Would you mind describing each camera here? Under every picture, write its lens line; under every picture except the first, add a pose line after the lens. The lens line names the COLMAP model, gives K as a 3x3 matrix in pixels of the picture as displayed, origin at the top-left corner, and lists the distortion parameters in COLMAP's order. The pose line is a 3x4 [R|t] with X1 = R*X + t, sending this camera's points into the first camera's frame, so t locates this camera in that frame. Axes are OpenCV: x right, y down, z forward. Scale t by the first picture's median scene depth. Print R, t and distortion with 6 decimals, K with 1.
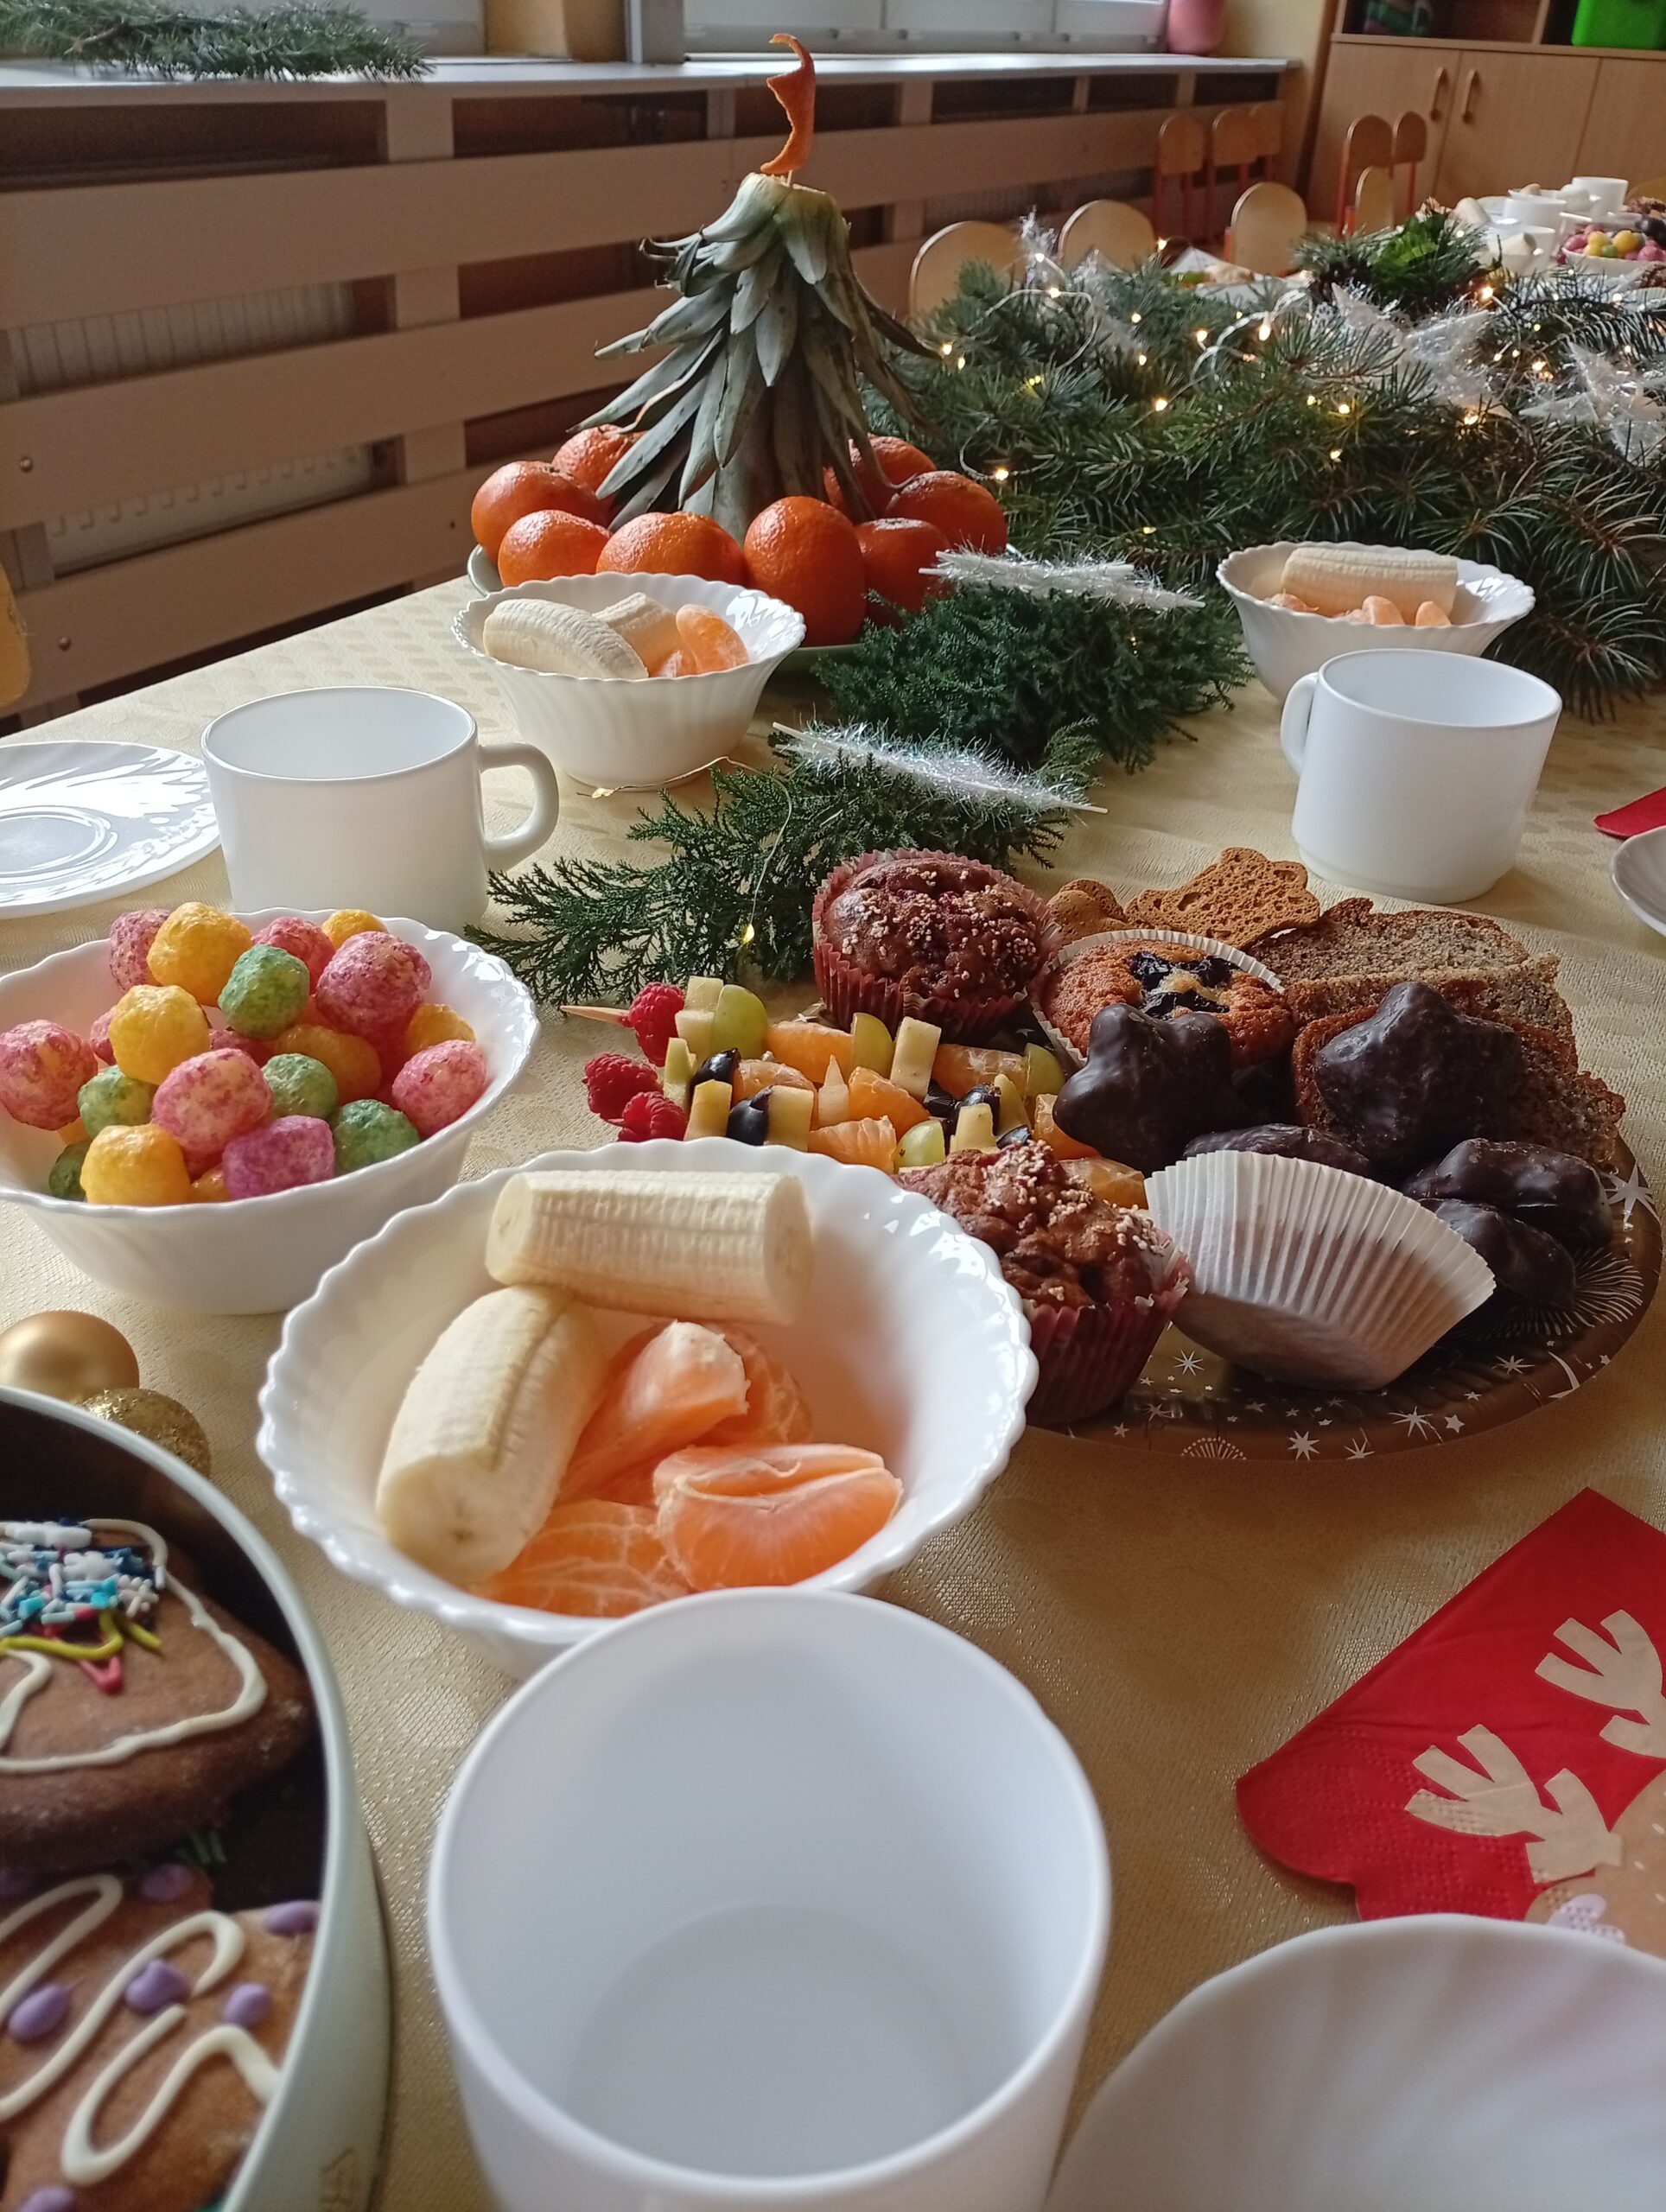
lens RADIAL K [[1695.4, 0, 834.4], [0, 1695.4, 1104.6], [0, 0, 1]] dist [0.050643, -0.062425]
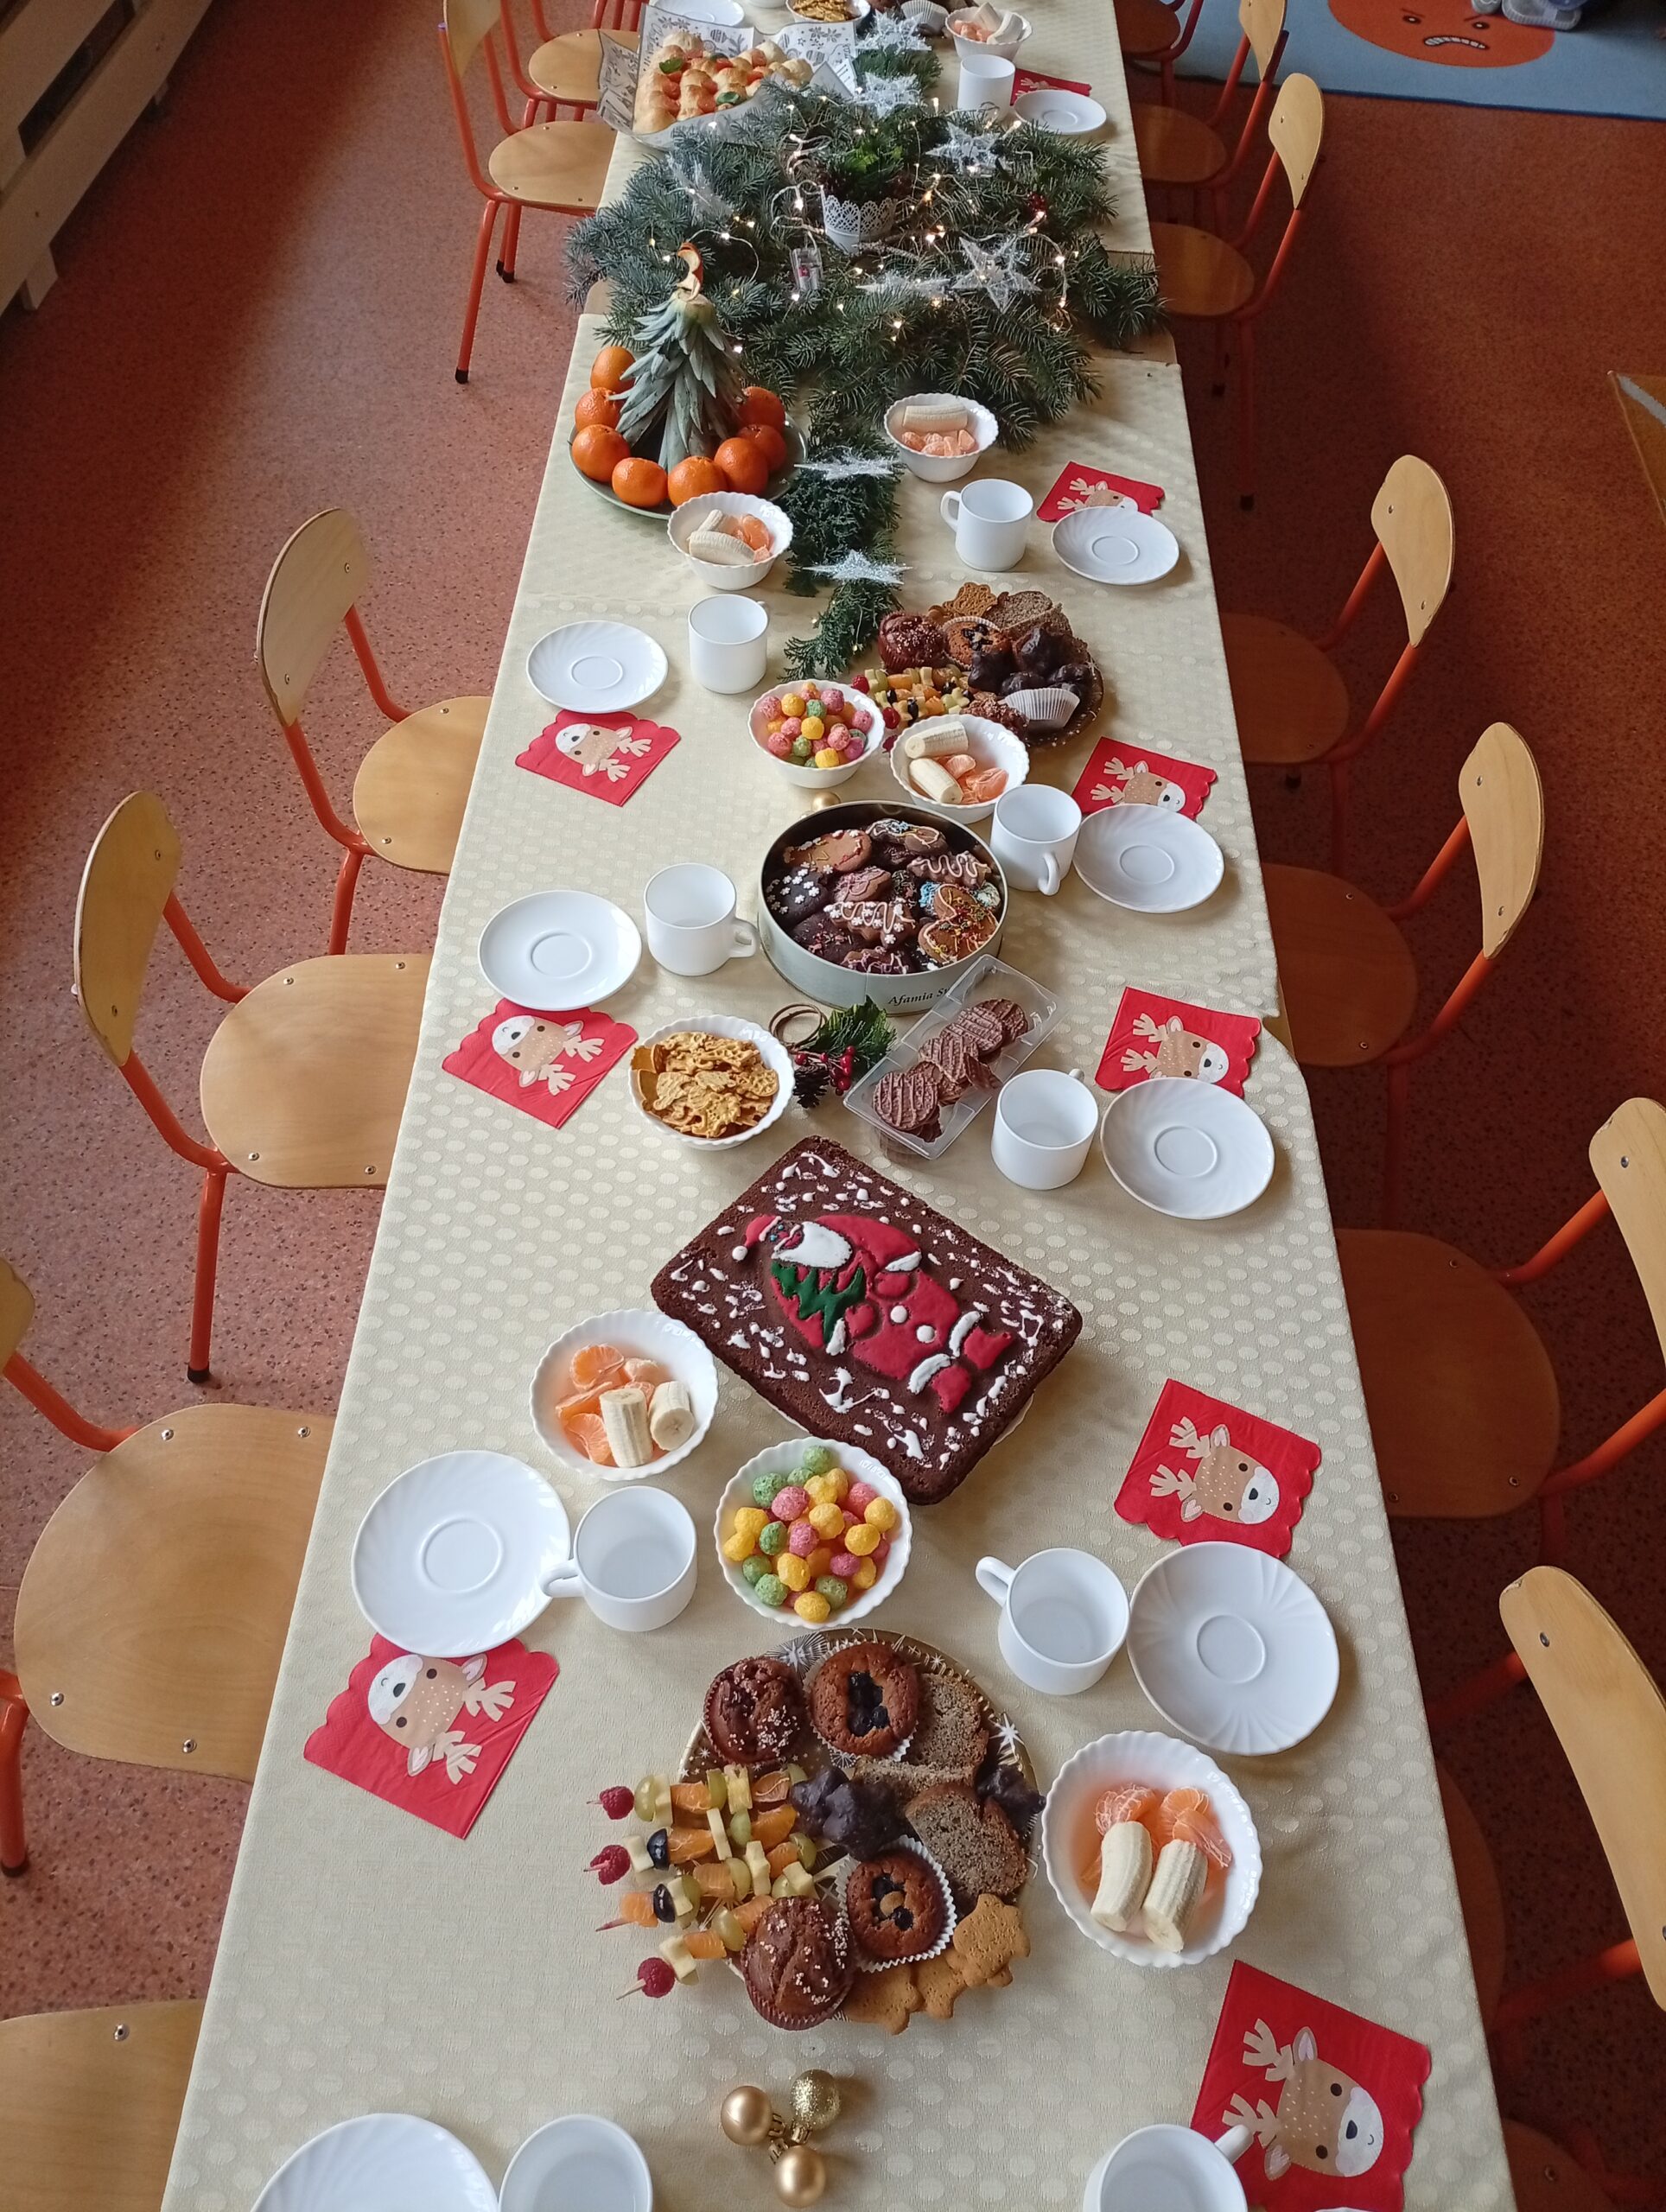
lens RADIAL K [[1695.4, 0, 850.9], [0, 1695.4, 1109.0], [0, 0, 1]] dist [0.050643, -0.062425]
pose [[0.889937, -0.348935, 0.293694, -1.500971], [0.217172, 0.890465, 0.399886, -0.697188], [-0.401059, -0.292091, 0.868237, -2.442842]]
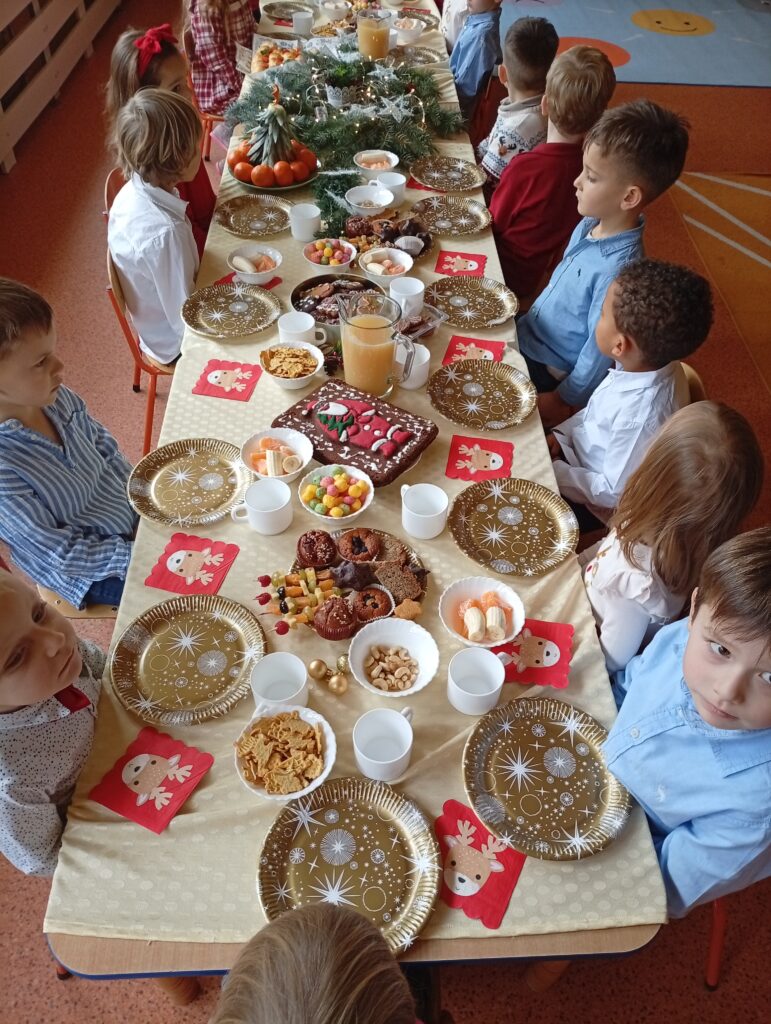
lens RADIAL K [[784.8, 0, 390.4], [0, 784.8, 517.1], [0, 0, 1]] dist [0.050643, -0.062425]
pose [[0.863409, -0.370295, 0.342647, -1.909236], [0.264294, 0.910507, 0.318001, 0.004686], [-0.429737, -0.184006, 0.884007, -3.181620]]
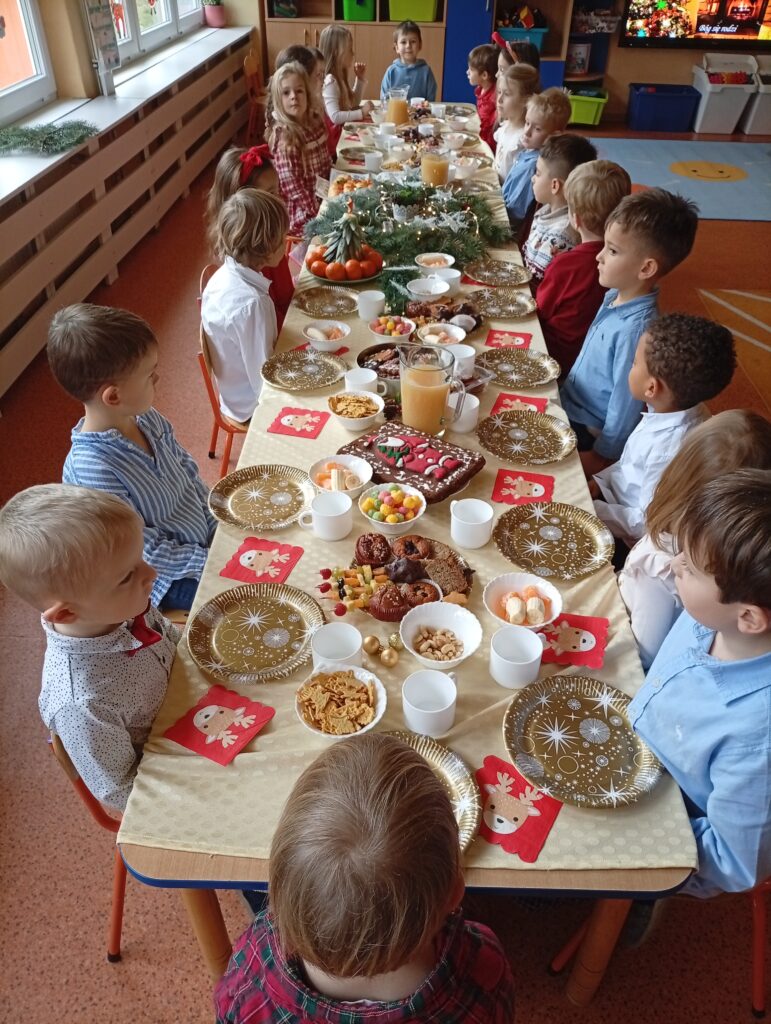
lens RADIAL K [[784.8, 0, 386.6], [0, 784.8, 515.2], [0, 0, 1]] dist [0.050643, -0.062425]
pose [[0.896276, -0.285305, 0.339544, -2.187051], [0.251345, 0.957553, 0.141130, 0.373518], [-0.365397, -0.041149, 0.929942, -3.516571]]
